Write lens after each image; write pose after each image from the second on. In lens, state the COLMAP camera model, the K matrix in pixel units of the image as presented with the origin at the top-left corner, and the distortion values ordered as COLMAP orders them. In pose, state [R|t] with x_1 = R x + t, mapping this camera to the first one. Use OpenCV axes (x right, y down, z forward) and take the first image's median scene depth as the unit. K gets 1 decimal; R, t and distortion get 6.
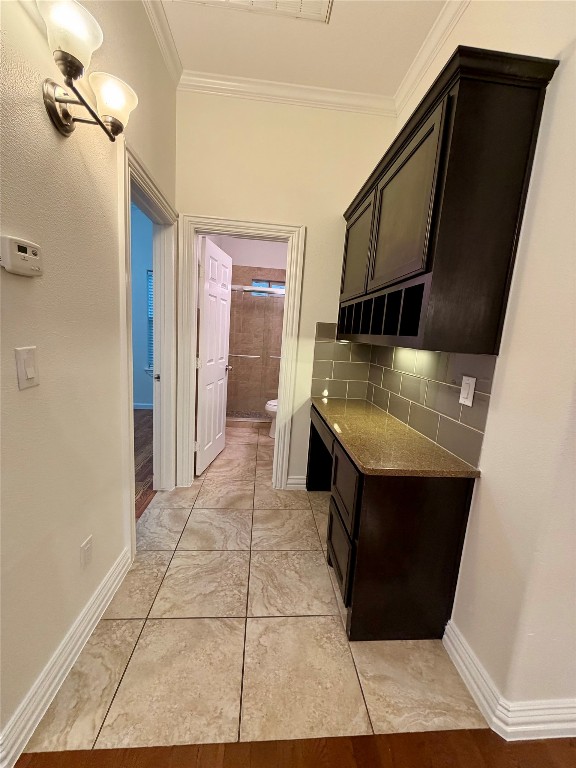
lens RADIAL K [[304.4, 0, 288.0], [0, 304.4, 384.0], [0, 0, 1]] dist [0.001309, 0.000235]
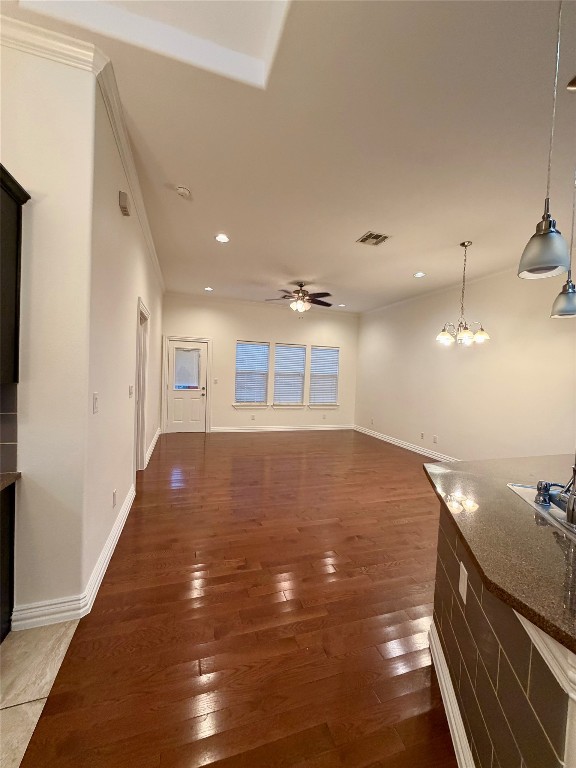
lens RADIAL K [[304.4, 0, 288.0], [0, 304.4, 384.0], [0, 0, 1]] dist [0.001309, 0.000235]
pose [[-0.234211, -0.105723, 0.966420, -0.896757], [0.098321, 0.986397, 0.131737, -0.148070], [-0.967201, 0.125874, -0.220630, 0.154357]]
